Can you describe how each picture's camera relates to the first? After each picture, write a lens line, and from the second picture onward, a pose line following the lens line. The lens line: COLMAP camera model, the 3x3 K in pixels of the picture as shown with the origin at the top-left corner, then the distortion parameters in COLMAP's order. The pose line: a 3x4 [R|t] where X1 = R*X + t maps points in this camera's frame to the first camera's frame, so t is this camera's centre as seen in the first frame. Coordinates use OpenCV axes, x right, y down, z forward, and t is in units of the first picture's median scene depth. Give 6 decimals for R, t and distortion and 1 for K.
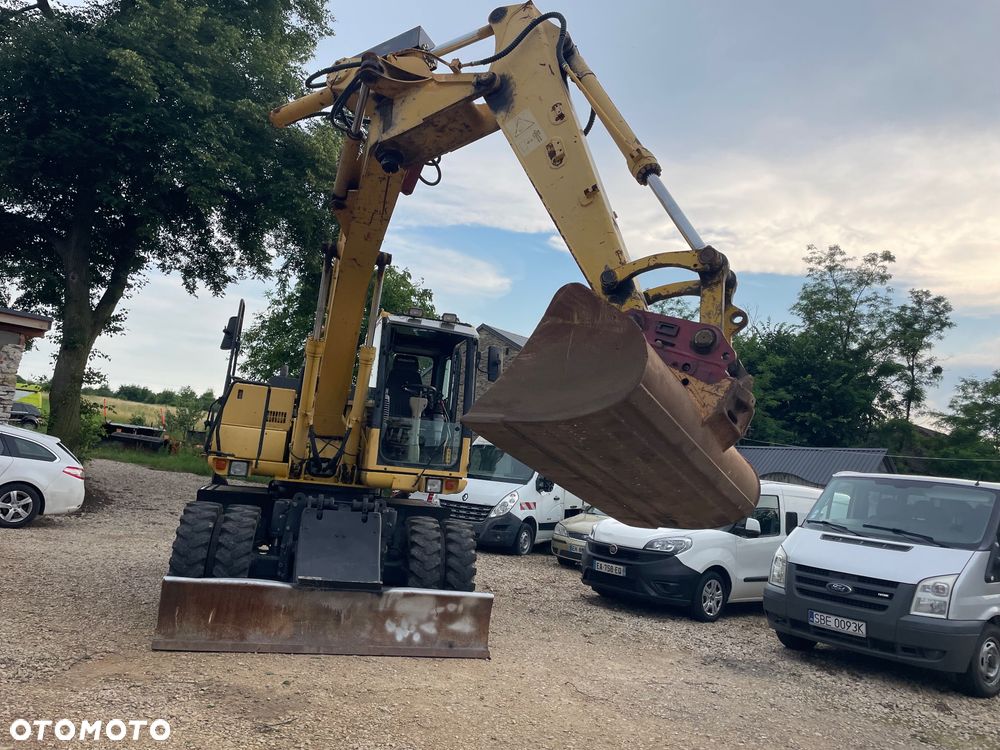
lens RADIAL K [[758.0, 0, 500.0], [0, 758.0, 365.6], [0, 0, 1]] dist [0.078449, -0.112241]
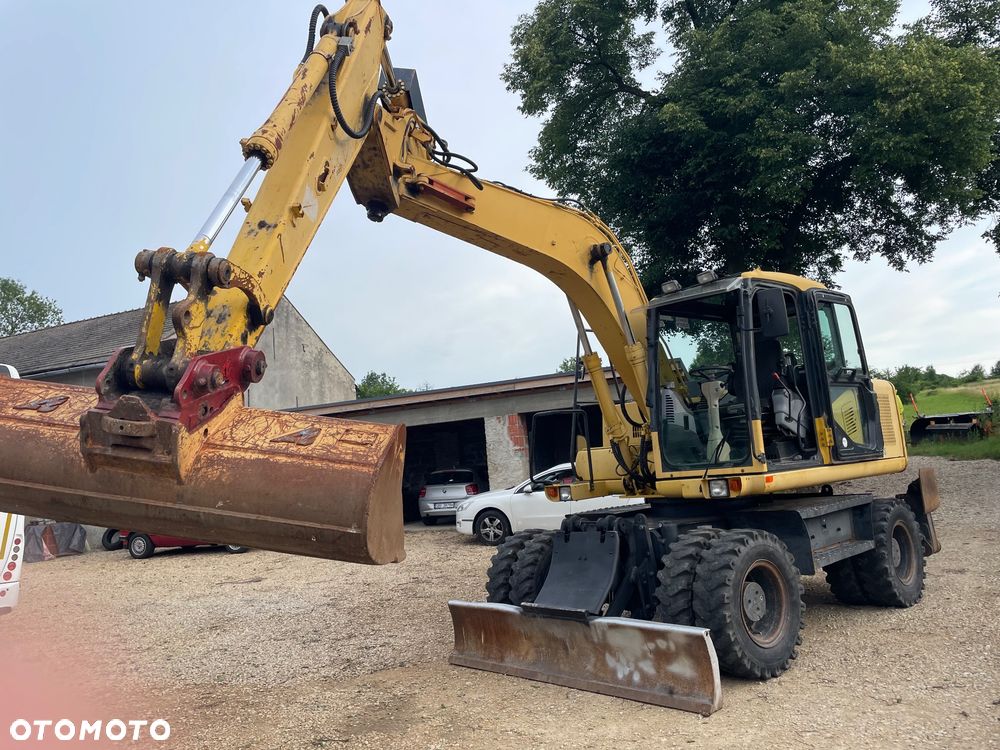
lens RADIAL K [[755.7, 0, 490.2], [0, 755.7, 364.6], [0, 0, 1]] dist [0.080272, -0.107723]
pose [[0.409368, -0.255473, -0.875872, 0.401320], [0.259776, 0.952899, -0.156525, 0.070322], [0.874605, -0.163454, 0.456453, 0.320742]]
